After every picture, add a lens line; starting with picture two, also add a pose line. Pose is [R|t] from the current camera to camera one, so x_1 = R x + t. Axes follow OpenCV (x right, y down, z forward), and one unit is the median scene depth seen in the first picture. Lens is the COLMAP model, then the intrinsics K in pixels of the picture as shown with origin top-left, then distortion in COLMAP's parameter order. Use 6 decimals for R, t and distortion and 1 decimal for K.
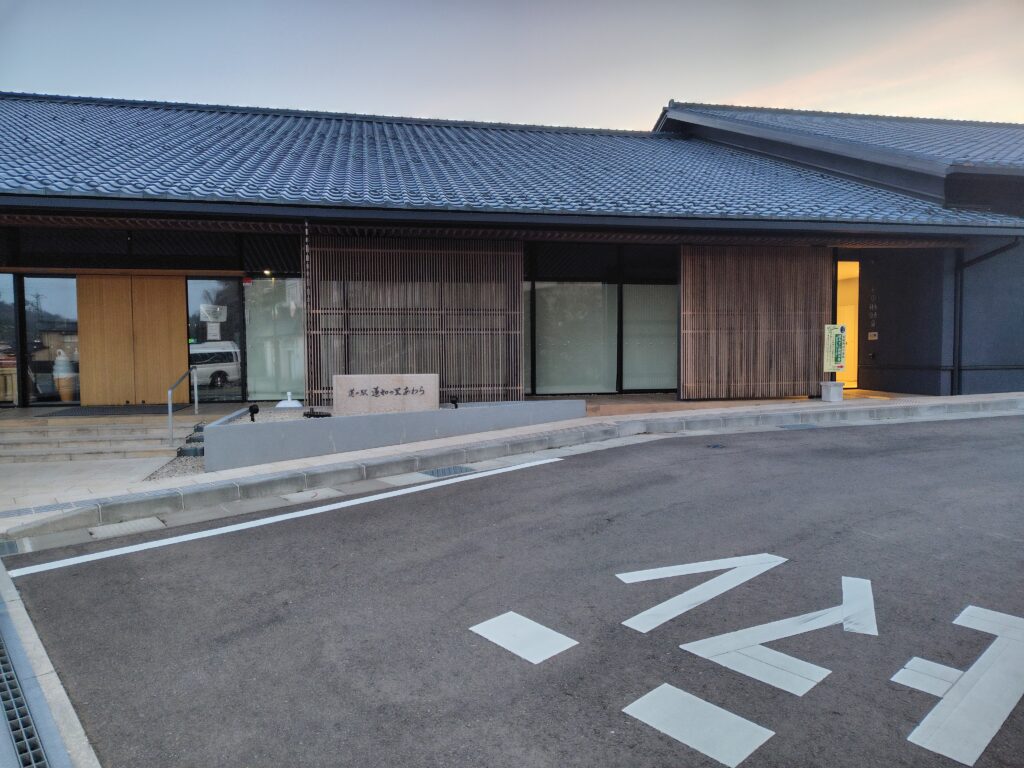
lens RADIAL K [[699.3, 0, 512.0], [0, 699.3, 384.0], [0, 0, 1]] dist [0.029409, -0.000493]
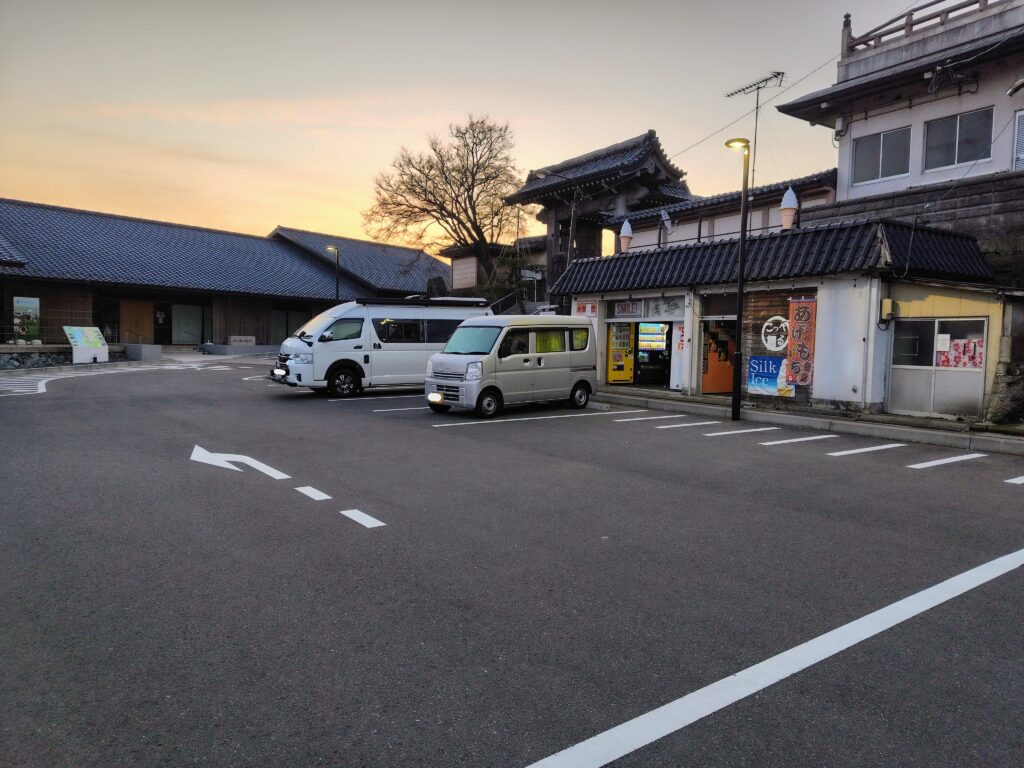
lens RADIAL K [[699.3, 0, 512.0], [0, 699.3, 384.0], [0, 0, 1]] dist [0.029409, -0.000493]
pose [[0.774434, -0.010727, 0.632563, -1.437464], [-0.002444, 0.999798, 0.019946, 0.163359], [-0.632650, -0.016993, 0.774252, -2.811248]]
